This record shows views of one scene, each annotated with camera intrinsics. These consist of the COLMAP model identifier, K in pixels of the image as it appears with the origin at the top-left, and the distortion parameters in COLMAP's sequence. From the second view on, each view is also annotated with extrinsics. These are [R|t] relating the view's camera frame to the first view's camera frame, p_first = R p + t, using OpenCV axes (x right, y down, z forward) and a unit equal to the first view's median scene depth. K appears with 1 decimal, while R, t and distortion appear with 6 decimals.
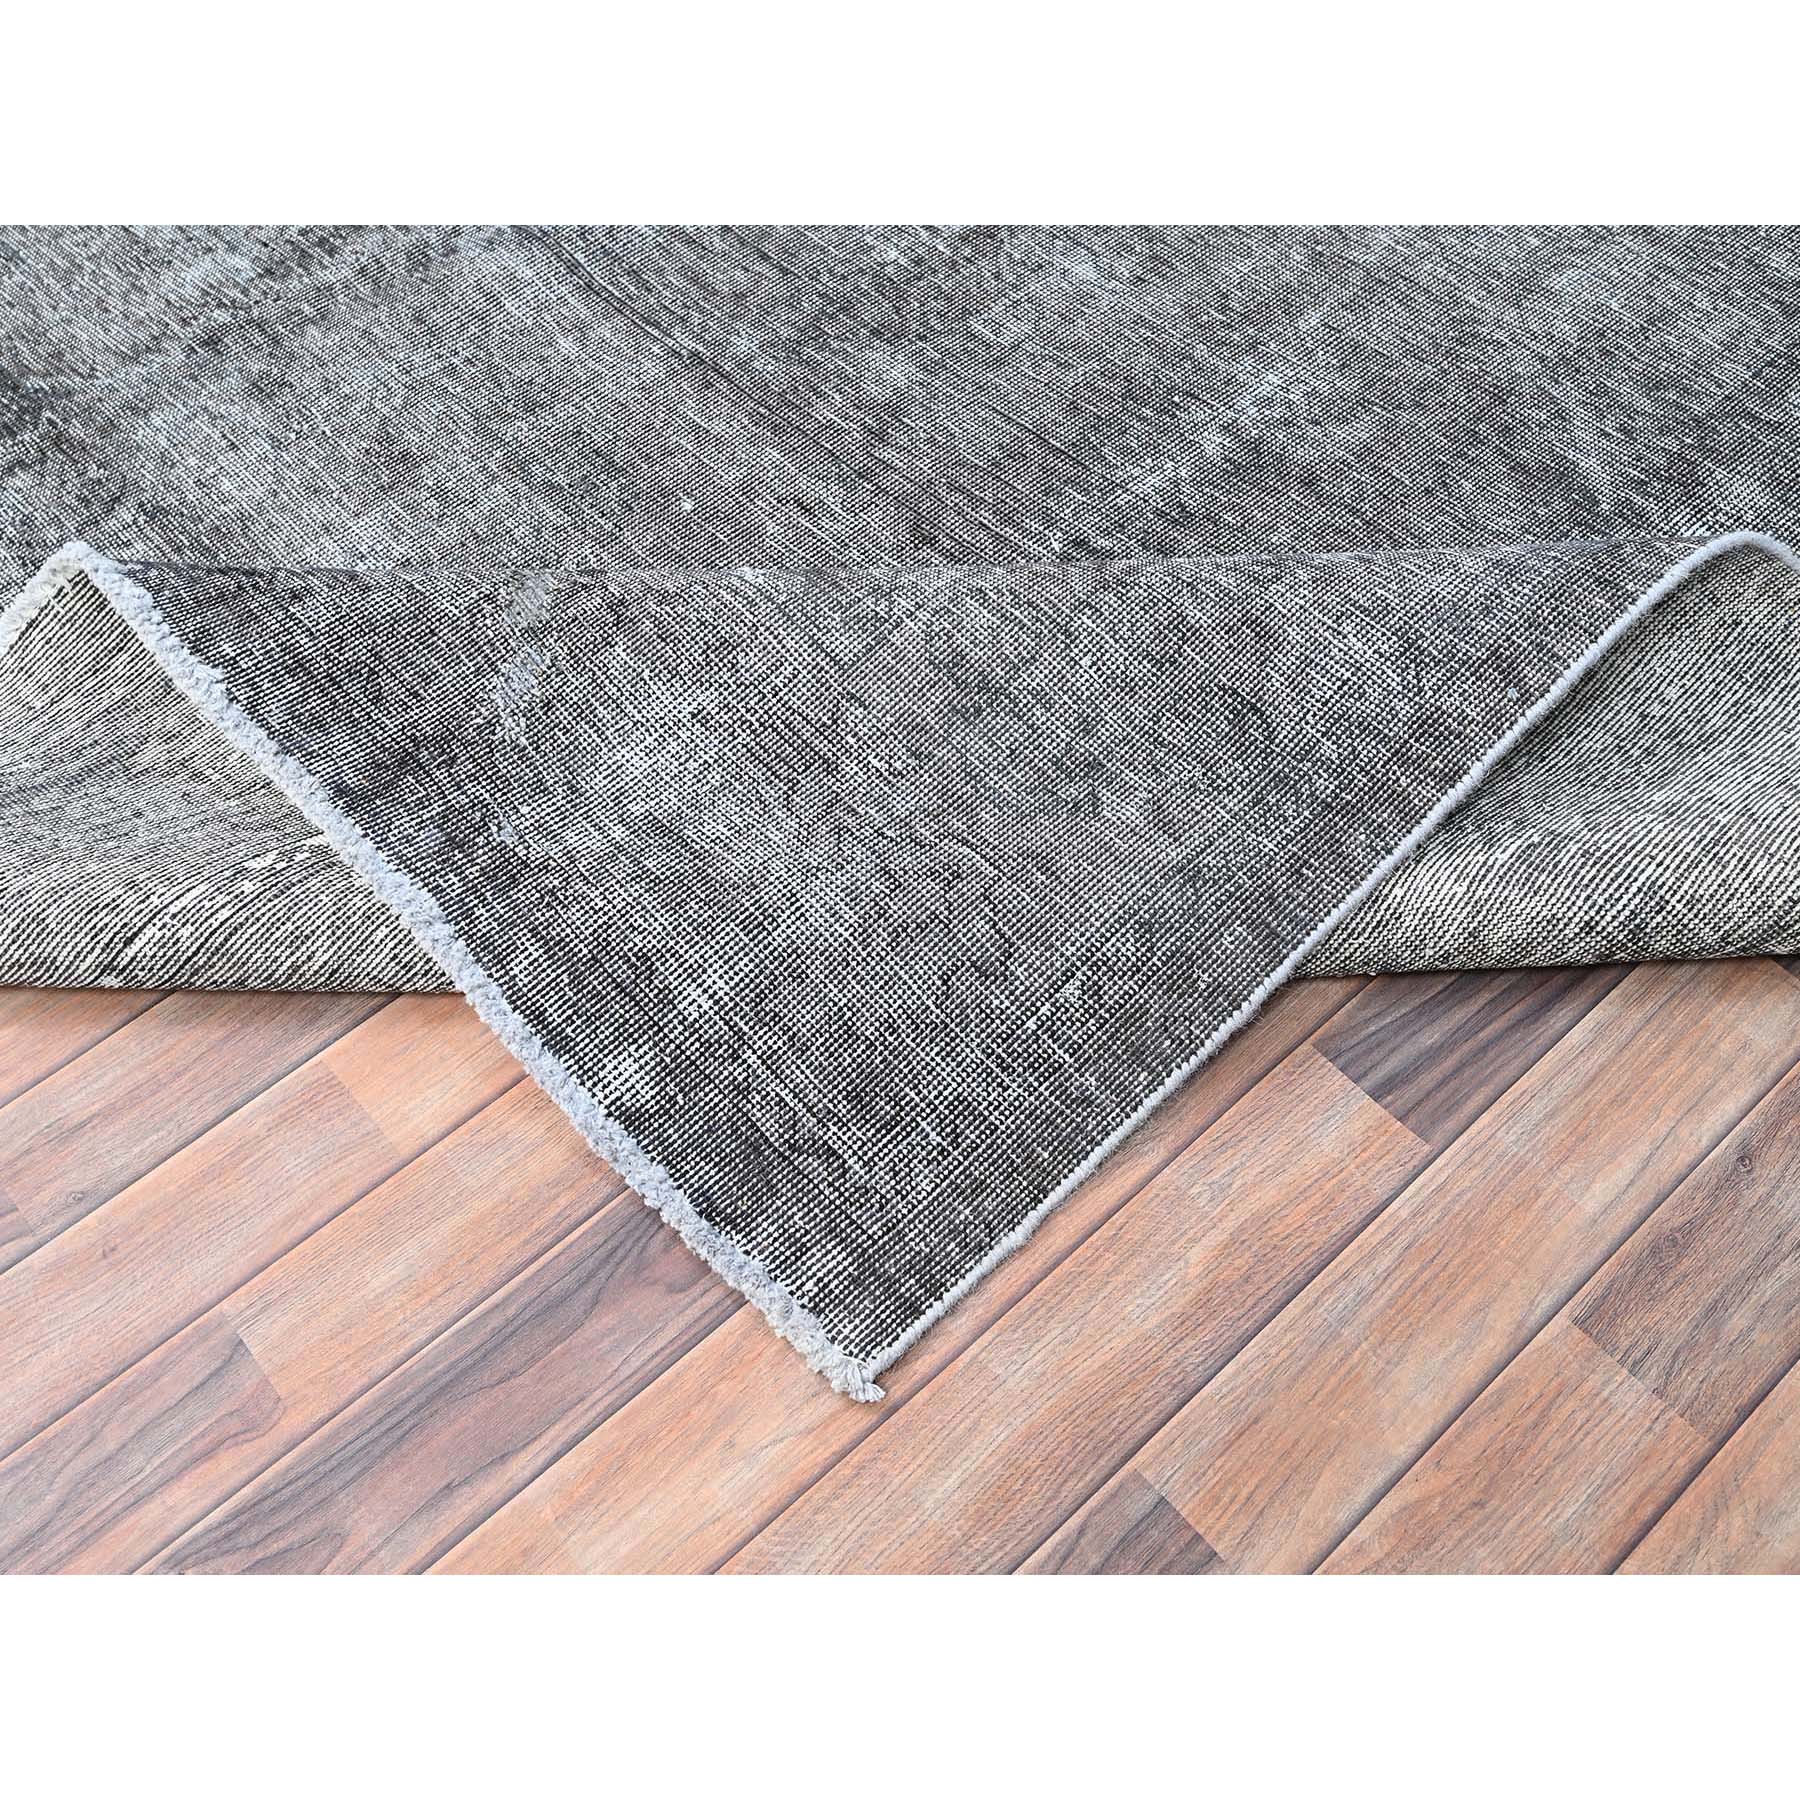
lens RADIAL K [[2290.1, 0, 900.0], [0, 2290.1, 900.0], [0, 0, 1]] dist [0.031902, -0.015094]
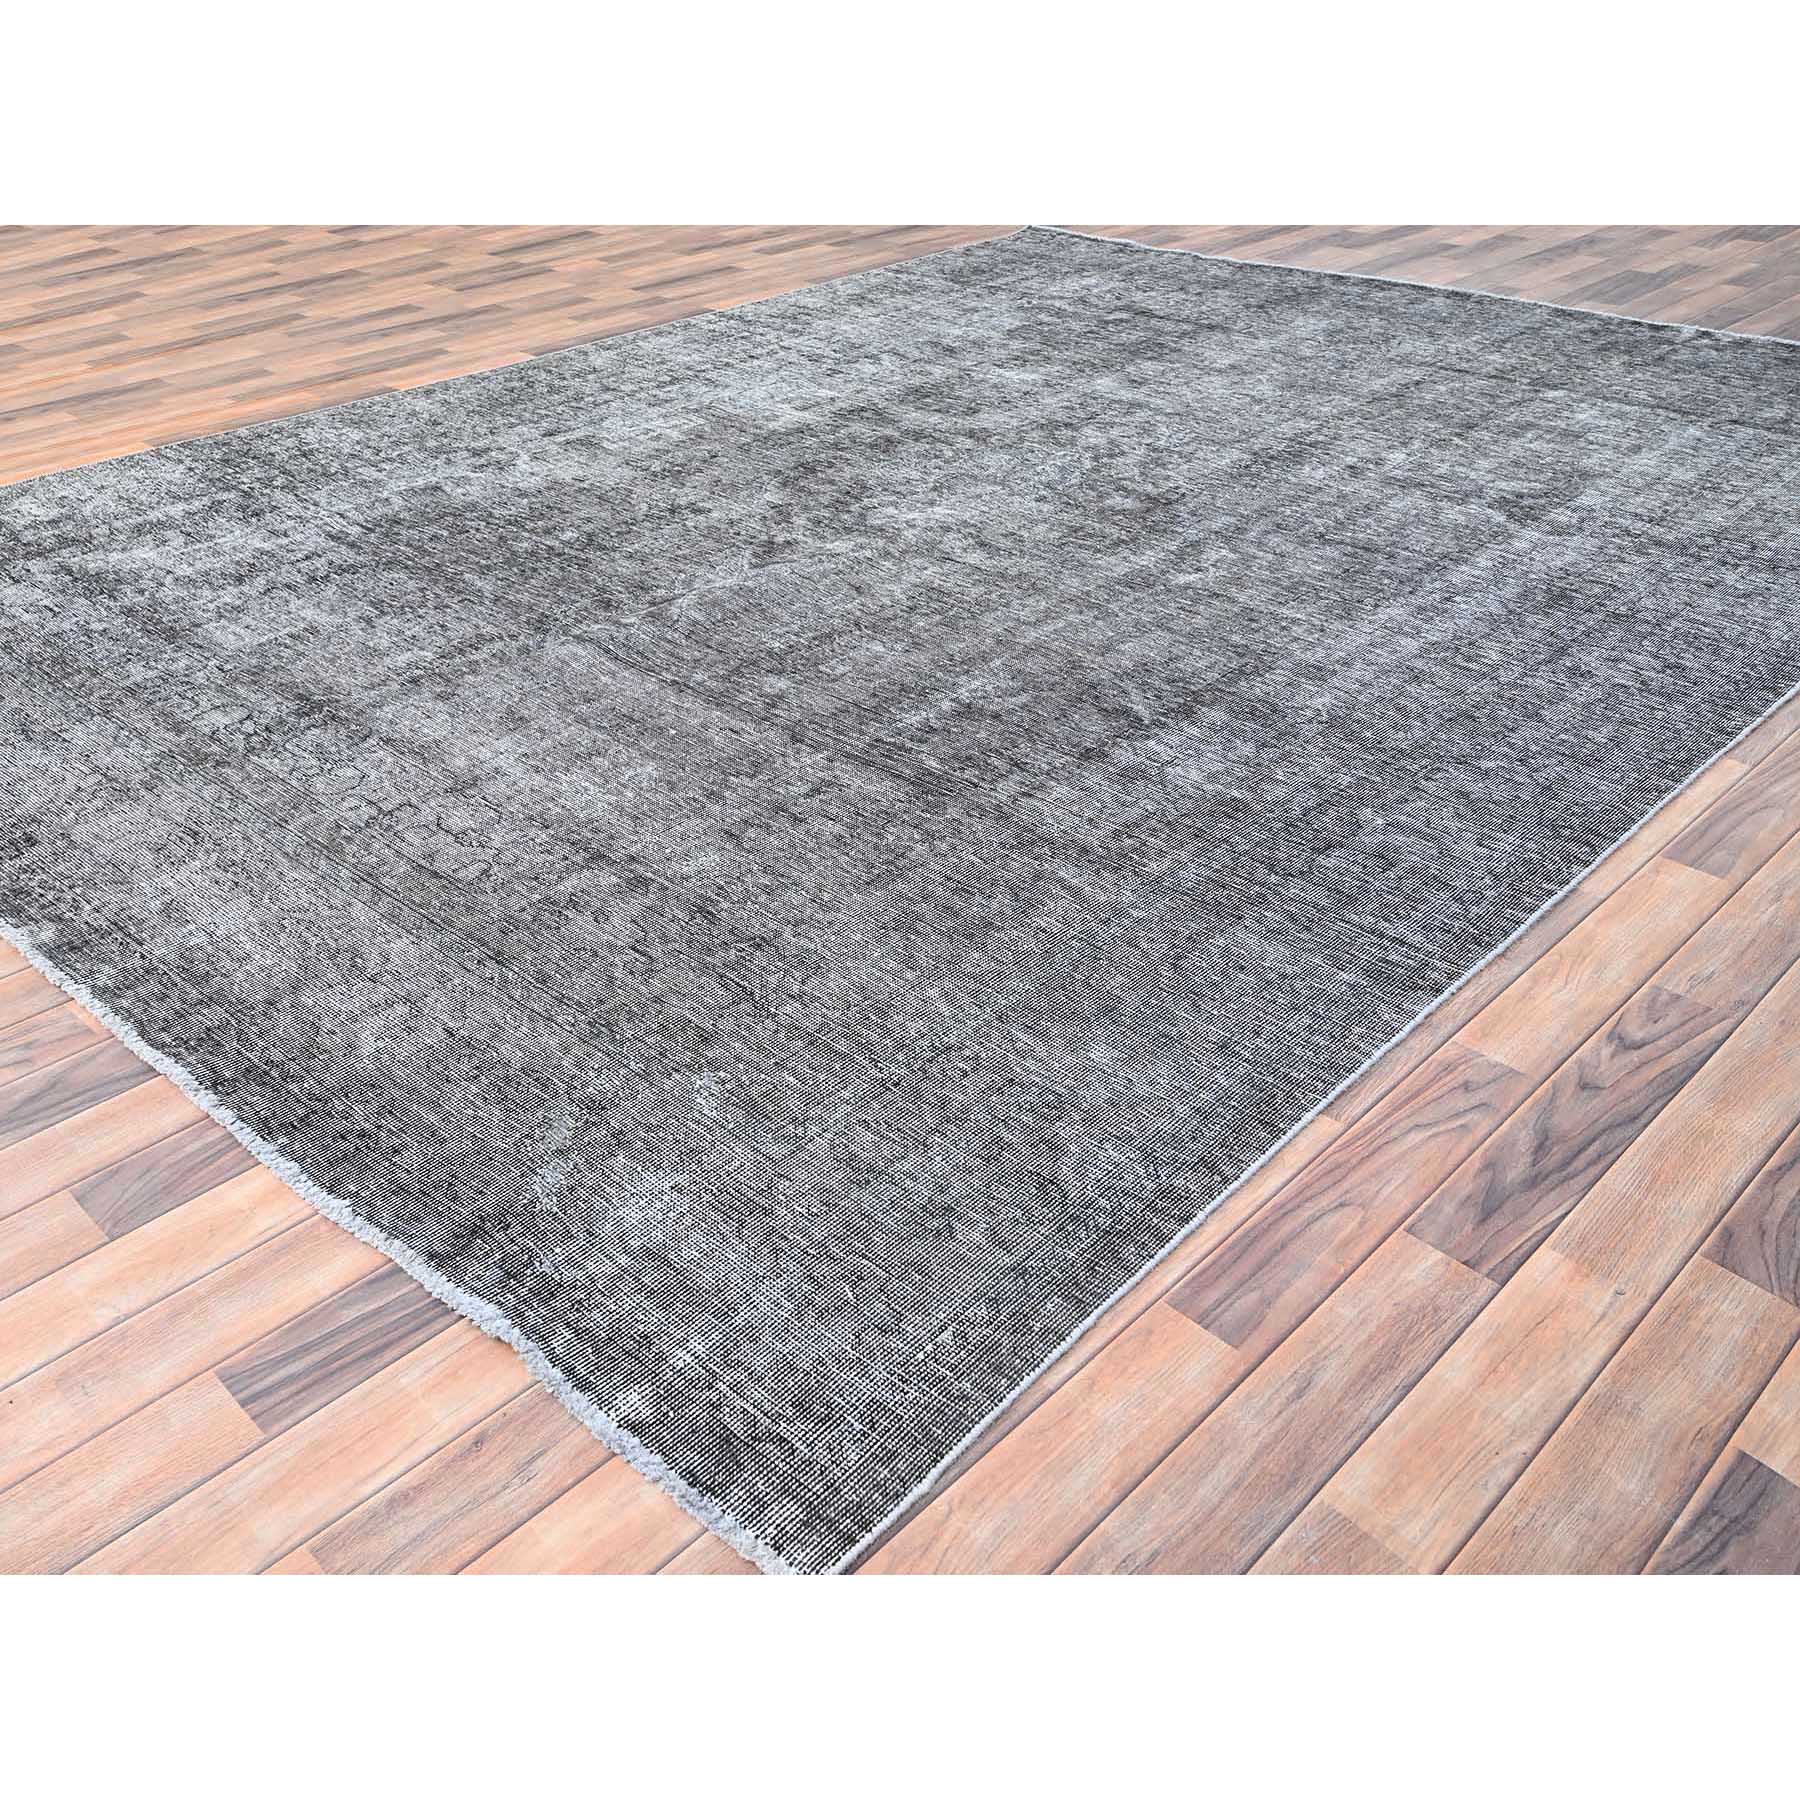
lens RADIAL K [[1522.9, 0, 927.8], [0, 1522.9, 899.4], [0, 0, 1]] dist [0.047118, -0.009399]
pose [[0.995249, -0.050625, 0.083169, 0.005566], [0.070143, 0.965222, -0.251845, 0.269737], [-0.067527, 0.256482, 0.964187, -0.187036]]
